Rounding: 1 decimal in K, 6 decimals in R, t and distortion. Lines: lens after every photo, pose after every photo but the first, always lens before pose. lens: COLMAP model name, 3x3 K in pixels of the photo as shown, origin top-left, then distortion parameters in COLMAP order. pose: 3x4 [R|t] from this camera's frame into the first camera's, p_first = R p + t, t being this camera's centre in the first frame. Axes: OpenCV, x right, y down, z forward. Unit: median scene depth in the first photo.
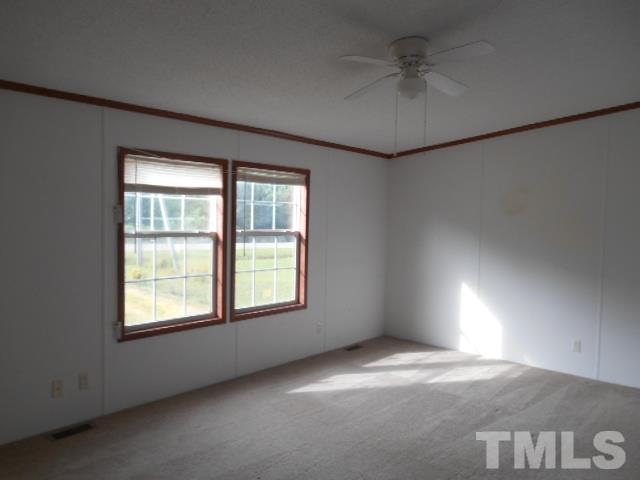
lens RADIAL K [[542.6, 0, 335.2], [0, 542.6, 237.1], [0, 0, 1]] dist [-0.034860, 0.014872]
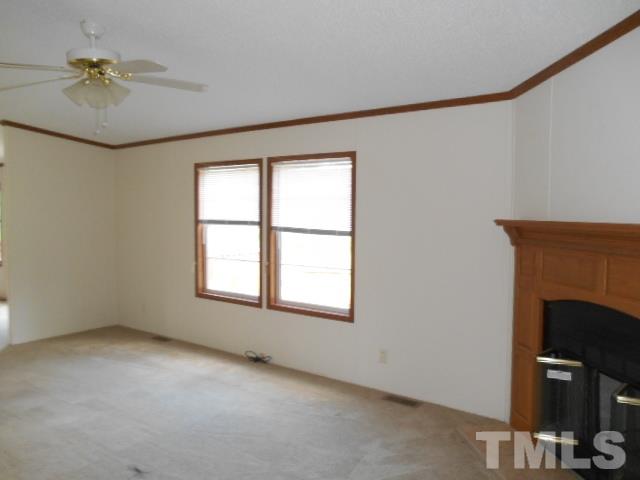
lens RADIAL K [[542.6, 0, 318.7], [0, 542.6, 237.9], [0, 0, 1]] dist [-0.034860, 0.014872]
pose [[-0.015066, 0.029940, -0.999438, 0.772874], [-0.038844, 0.998780, 0.030506, -0.017371], [0.999132, 0.039281, -0.013885, 0.984121]]
